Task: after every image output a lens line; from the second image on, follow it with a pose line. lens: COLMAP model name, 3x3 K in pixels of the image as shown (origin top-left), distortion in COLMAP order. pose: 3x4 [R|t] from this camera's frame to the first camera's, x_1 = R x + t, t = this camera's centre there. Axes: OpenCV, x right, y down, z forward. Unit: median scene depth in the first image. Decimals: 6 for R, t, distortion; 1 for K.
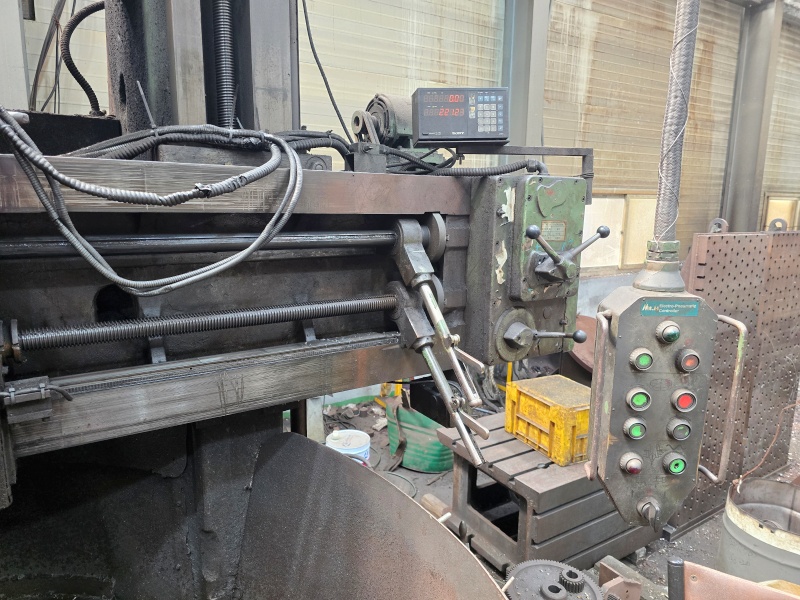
lens RADIAL K [[543.2, 0, 400.0], [0, 543.2, 300.0], [0, 0, 1]] dist [0.056871, -0.057921]
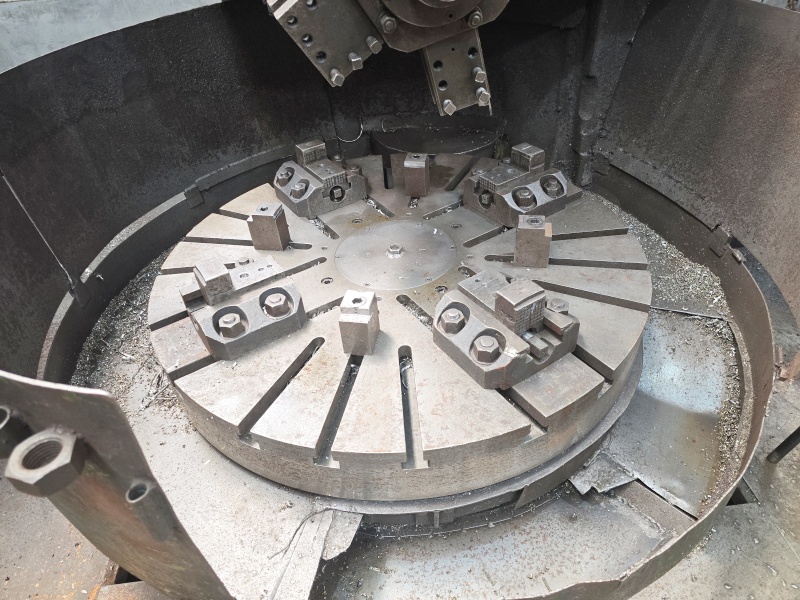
lens RADIAL K [[543.2, 0, 400.0], [0, 543.2, 300.0], [0, 0, 1]] dist [0.056871, -0.057921]
pose [[0.899885, 0.214560, -0.379699, -0.161449], [-0.000386, 0.871006, 0.491273, 0.256923], [0.436127, -0.441942, 0.783888, -0.431094]]
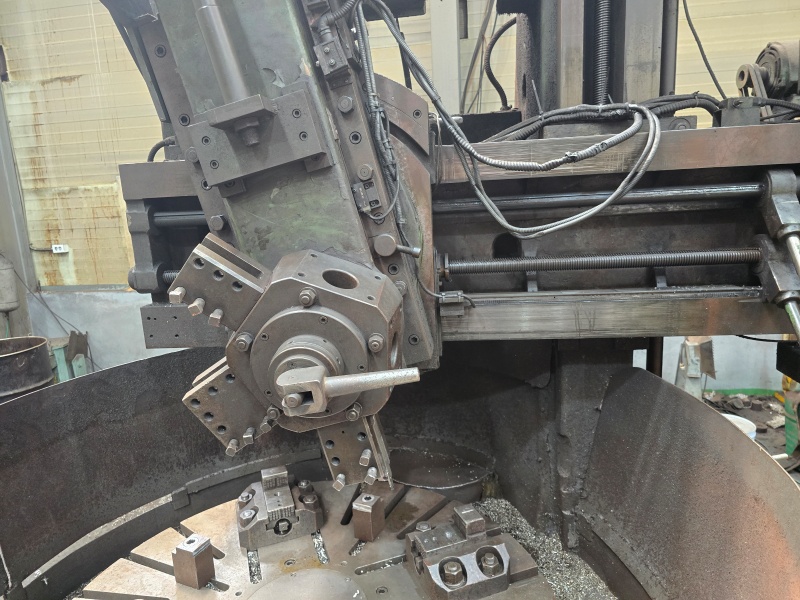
lens RADIAL K [[543.2, 0, 400.0], [0, 543.2, 300.0], [0, 0, 1]] dist [0.056871, -0.057921]
pose [[0.774734, 0.074142, -0.627925, 0.126478], [-0.051076, 0.997194, 0.054726, 0.066576], [0.630221, -0.010326, 0.776347, -0.204707]]
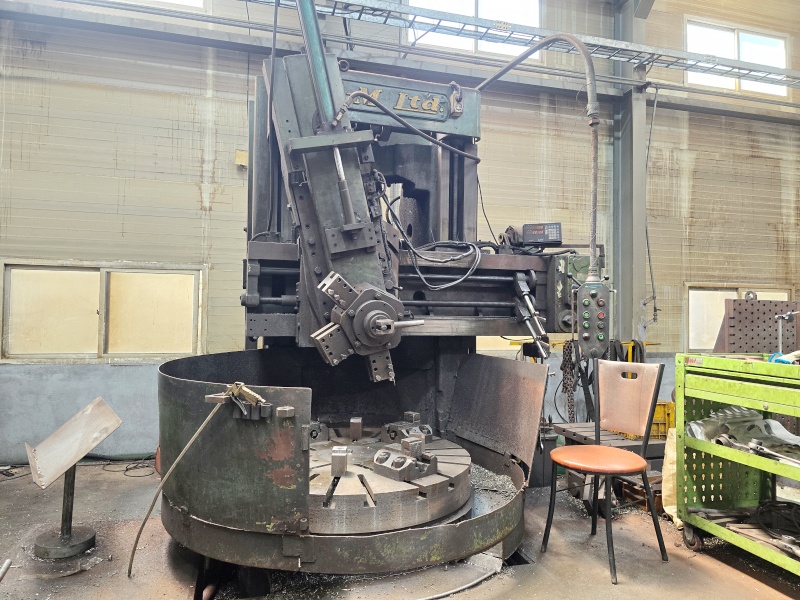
lens RADIAL K [[526.9, 0, 395.5], [0, 526.9, 295.6], [0, 0, 1]] dist [0.067013, -0.052574]
pose [[0.960880, -0.007238, -0.276870, 0.145870], [-0.050608, 0.978240, -0.201211, 0.512308], [0.272301, 0.207352, 0.939605, -1.550906]]
